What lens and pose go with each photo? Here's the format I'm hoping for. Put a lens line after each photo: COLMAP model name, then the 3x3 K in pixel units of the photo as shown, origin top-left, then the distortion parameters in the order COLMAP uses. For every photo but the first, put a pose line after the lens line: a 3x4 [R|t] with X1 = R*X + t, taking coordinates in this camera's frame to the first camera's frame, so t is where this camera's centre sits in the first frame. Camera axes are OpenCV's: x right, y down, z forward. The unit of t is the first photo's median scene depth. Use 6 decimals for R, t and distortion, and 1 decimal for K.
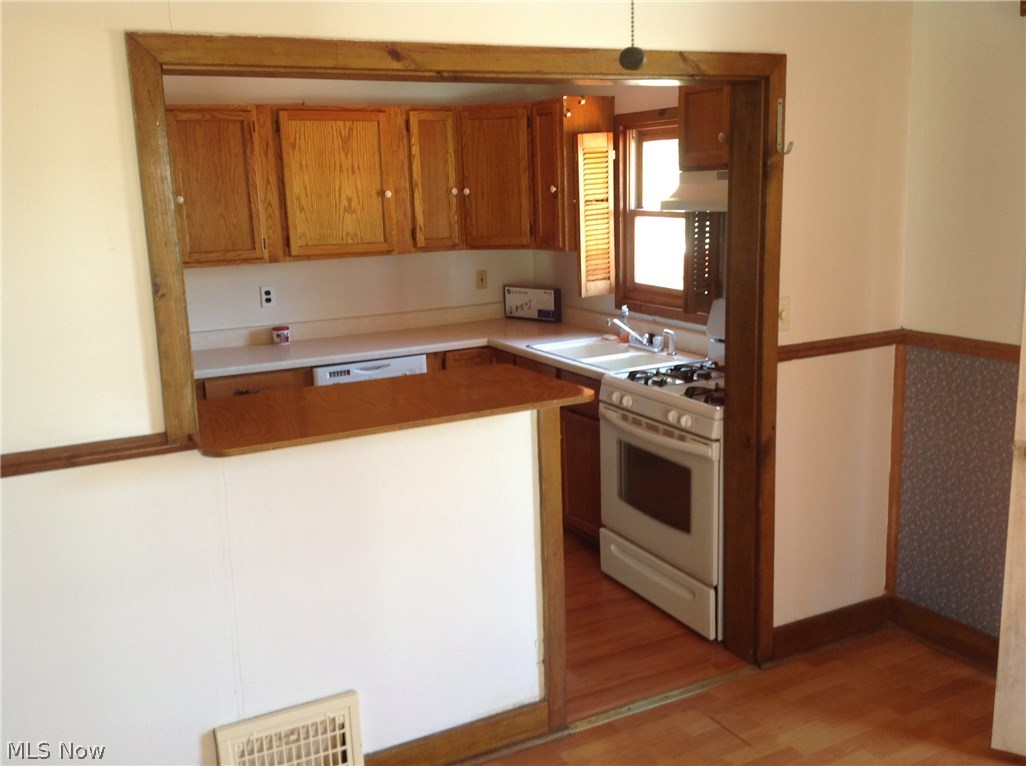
lens RADIAL K [[957.5, 0, 513.0], [0, 957.5, 383.0], [0, 0, 1]] dist [0.212195, -0.497885]
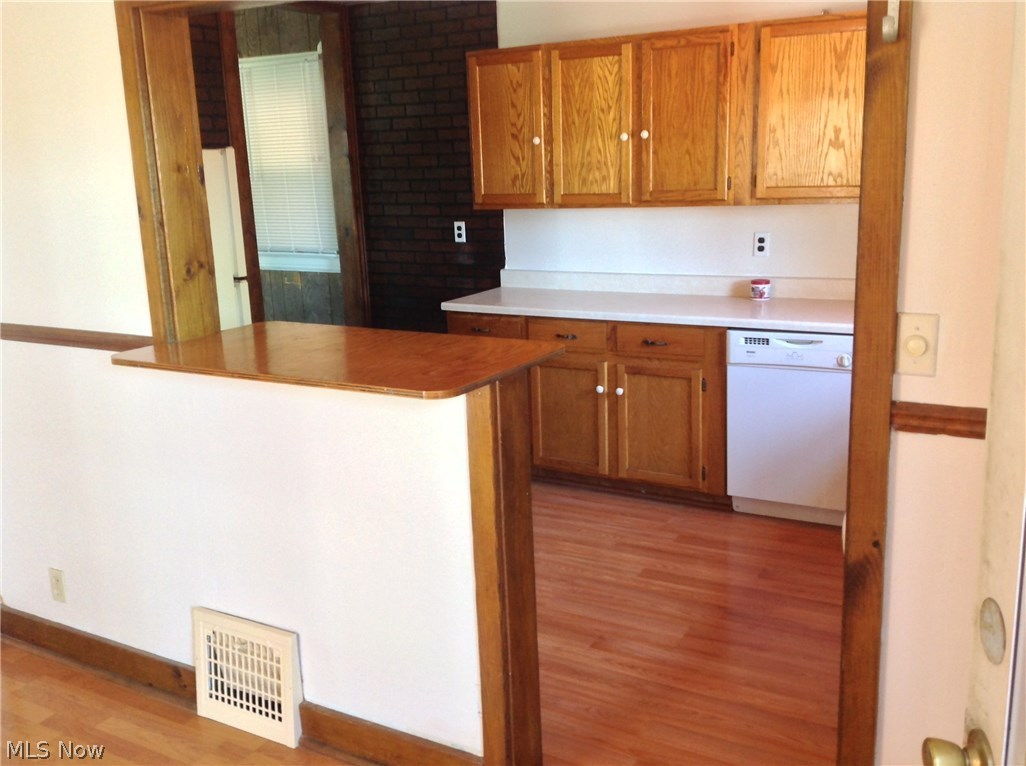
lens RADIAL K [[965.6, 0, 518.1], [0, 965.6, 385.2], [0, 0, 1]] dist [0.210066, -0.549211]
pose [[0.549037, 0.207175, -0.809714, 0.412721], [-0.156947, 0.977114, 0.143586, -0.063111], [0.820930, 0.048248, 0.568987, 0.350684]]
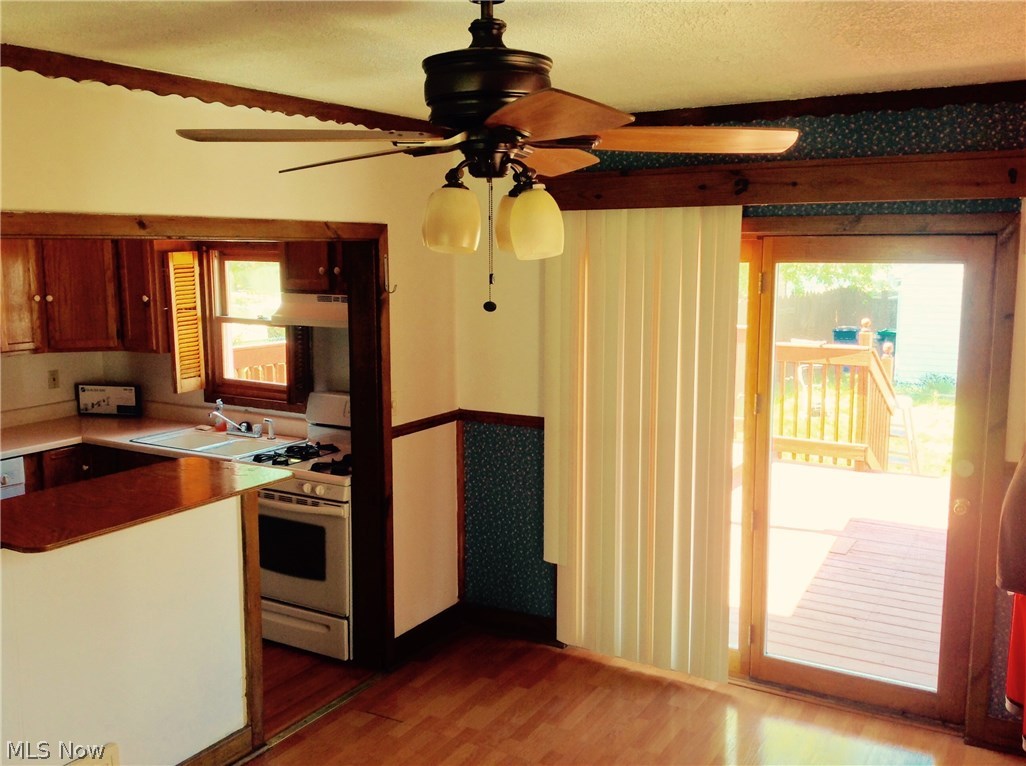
lens RADIAL K [[957.5, 0, 513.0], [0, 957.5, 383.0], [0, 0, 1]] dist [0.212195, -0.497885]
pose [[0.848122, -0.042276, 0.528112, -0.205366], [0.082608, 0.995172, -0.053000, -0.009613], [-0.523322, 0.088577, 0.847519, -0.174161]]
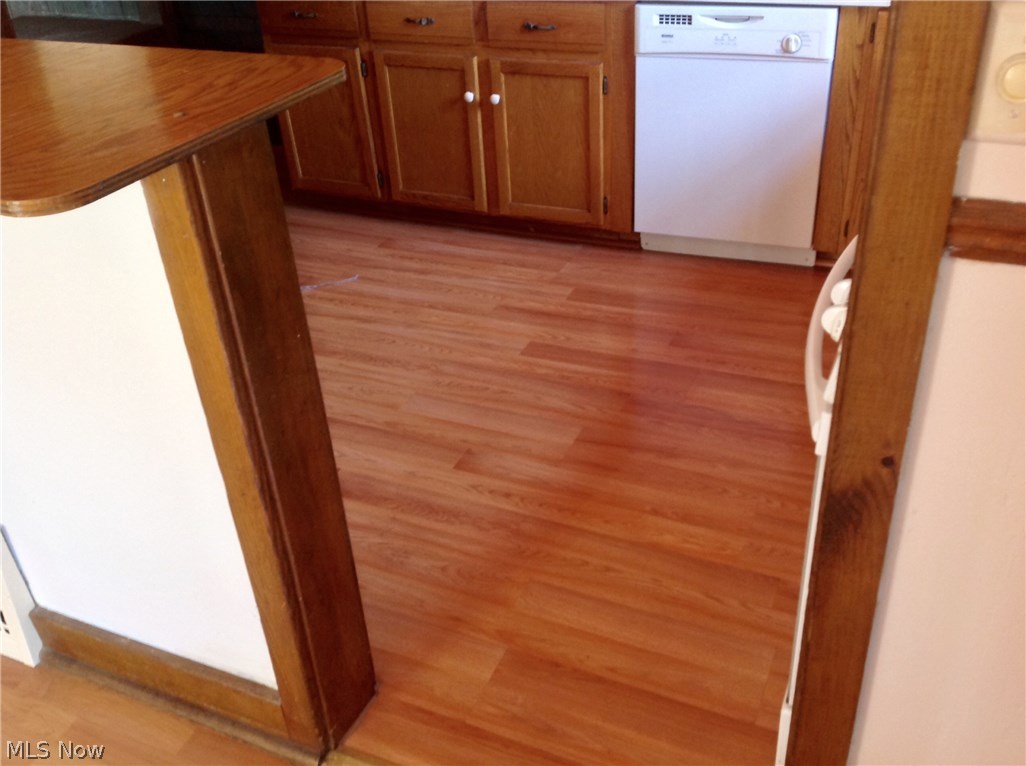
lens RADIAL K [[969.0, 0, 505.5], [0, 969.0, 393.4], [0, 0, 1]] dist [0.205040, -0.474387]
pose [[0.620127, 0.416935, -0.664536, 0.269567], [-0.124804, 0.888724, 0.441128, -0.063196], [0.774510, -0.190619, 0.603157, 0.506770]]
